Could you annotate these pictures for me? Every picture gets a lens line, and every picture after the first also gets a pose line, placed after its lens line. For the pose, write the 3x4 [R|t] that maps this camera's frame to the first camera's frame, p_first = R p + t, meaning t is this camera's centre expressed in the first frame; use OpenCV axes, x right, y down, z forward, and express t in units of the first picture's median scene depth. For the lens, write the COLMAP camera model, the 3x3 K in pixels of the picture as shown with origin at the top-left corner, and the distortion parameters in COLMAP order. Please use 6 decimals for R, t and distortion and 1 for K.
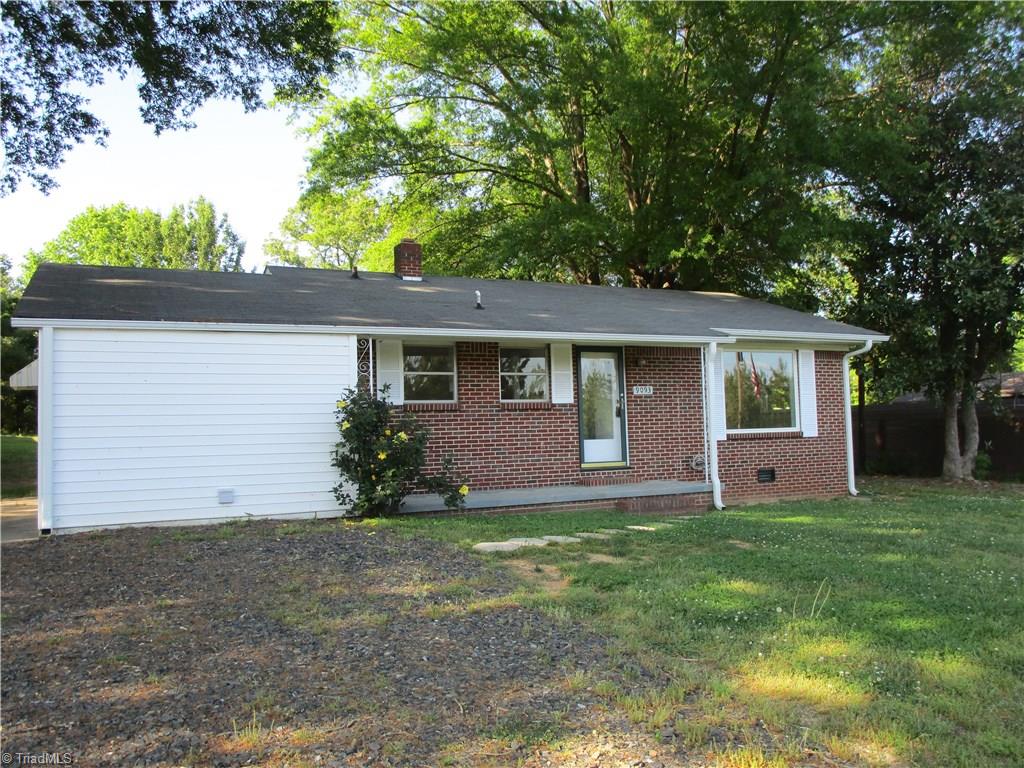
lens RADIAL K [[839.7, 0, 512.0], [0, 839.7, 384.0], [0, 0, 1]] dist [0.001866, -0.000641]
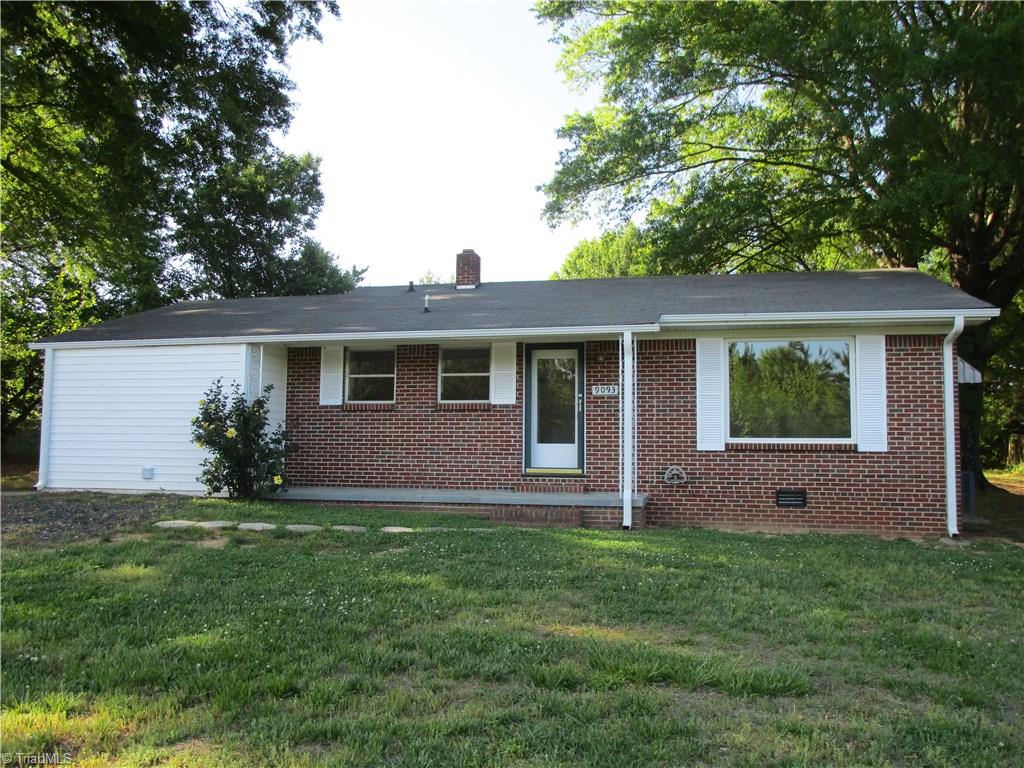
lens RADIAL K [[839.7, 0, 512.0], [0, 839.7, 384.0], [0, 0, 1]] dist [0.001866, -0.000641]
pose [[0.778986, -0.015774, -0.626843, 0.686600], [0.005472, 0.999816, -0.018360, 0.017807], [0.627017, 0.010872, 0.778930, 0.261728]]
